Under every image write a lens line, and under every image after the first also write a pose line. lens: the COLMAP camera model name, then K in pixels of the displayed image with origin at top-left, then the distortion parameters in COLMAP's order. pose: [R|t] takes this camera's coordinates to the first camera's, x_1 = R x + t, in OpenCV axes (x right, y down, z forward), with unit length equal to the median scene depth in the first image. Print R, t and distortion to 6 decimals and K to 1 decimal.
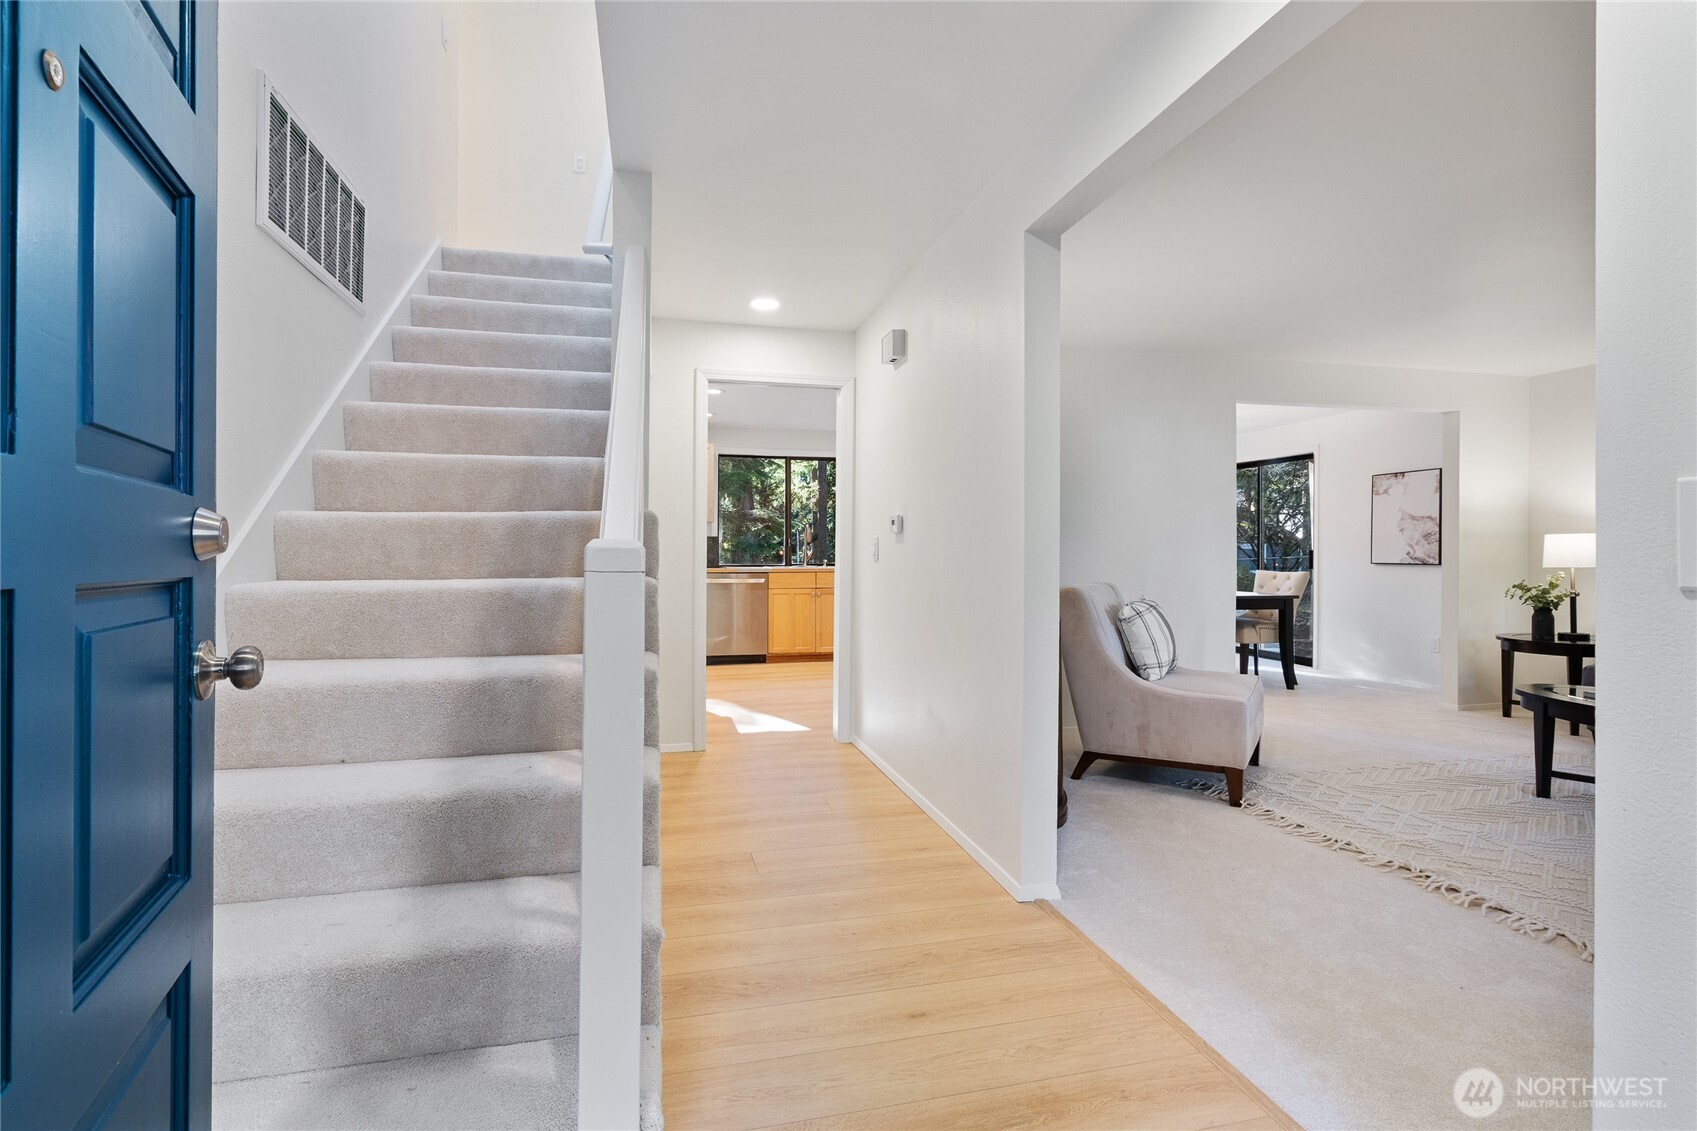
lens RADIAL K [[775.2, 0, 849.6], [0, 775.2, 550.7], [0, 0, 1]] dist [-0.001501, 0.002859]
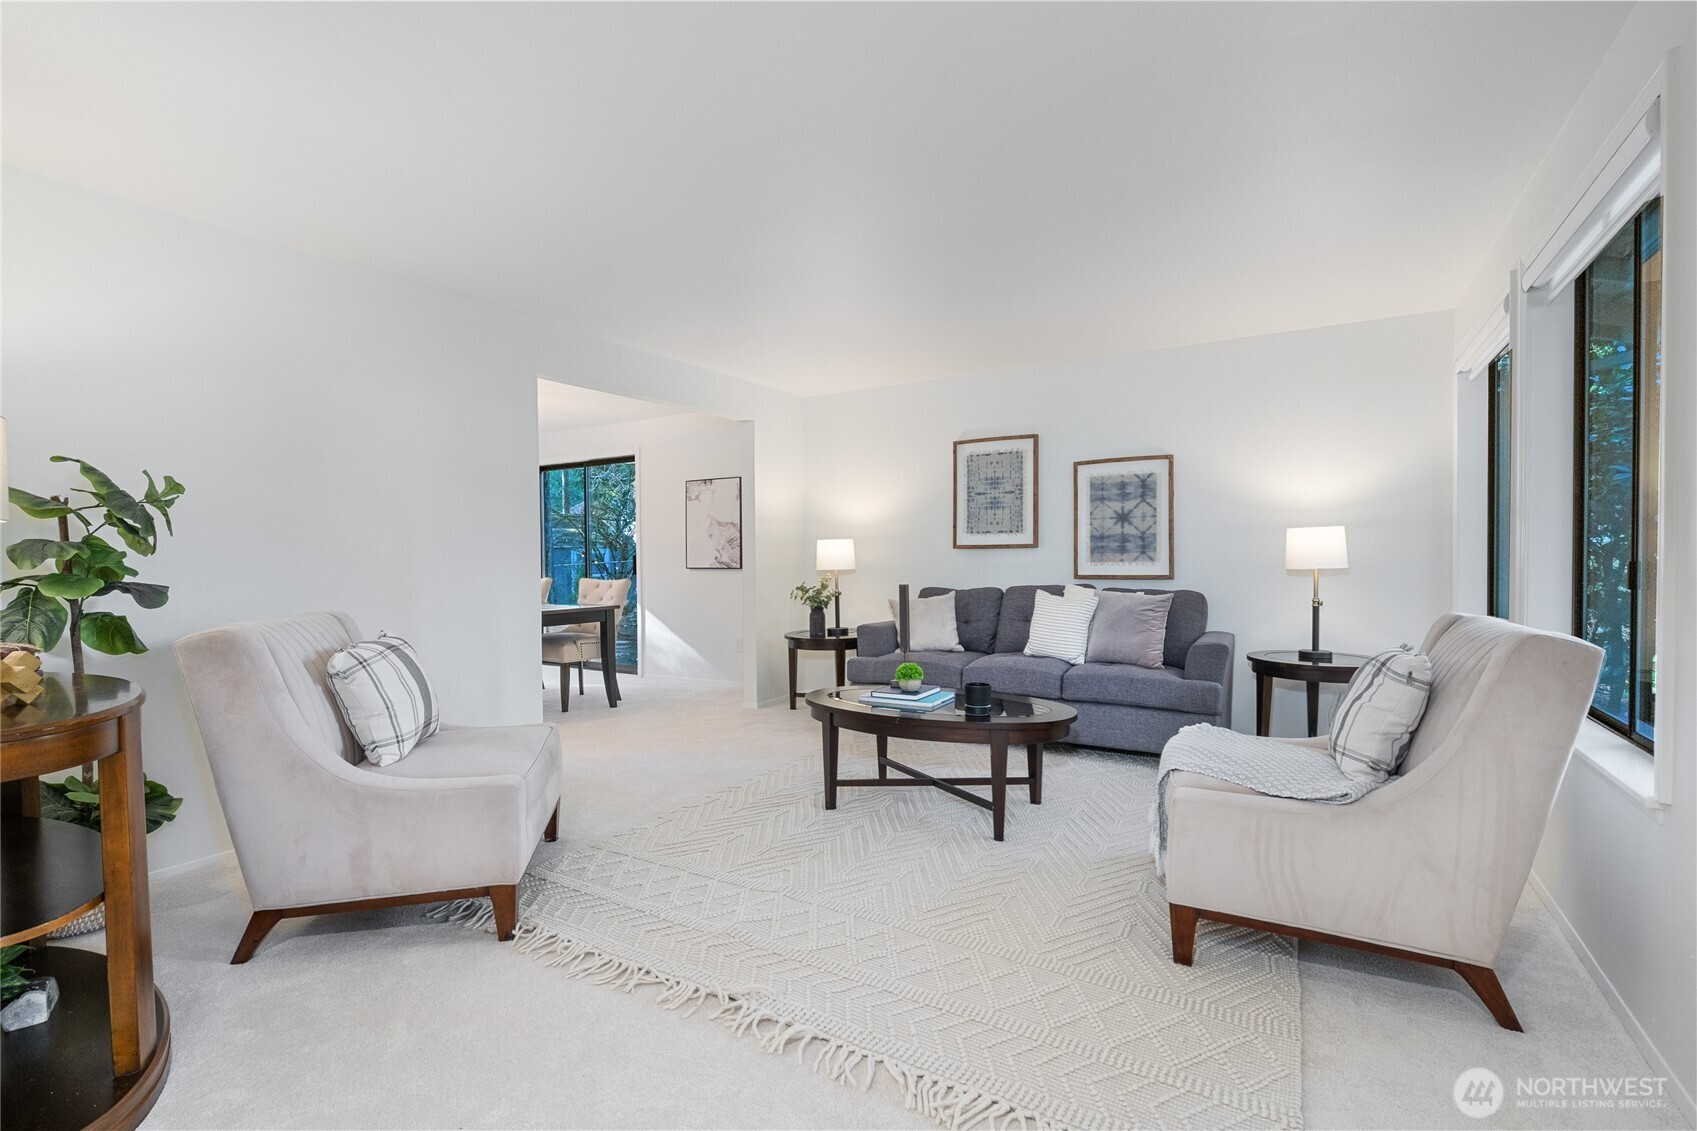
lens RADIAL K [[775.2, 0, 849.6], [0, 775.2, 565.6], [0, 0, 1]] dist [-0.001501, 0.002859]
pose [[0.702296, -0.020679, 0.711585, 0.150077], [0.012301, 0.999781, 0.016913, -0.002679], [-0.711779, -0.003125, 0.702397, 0.201303]]
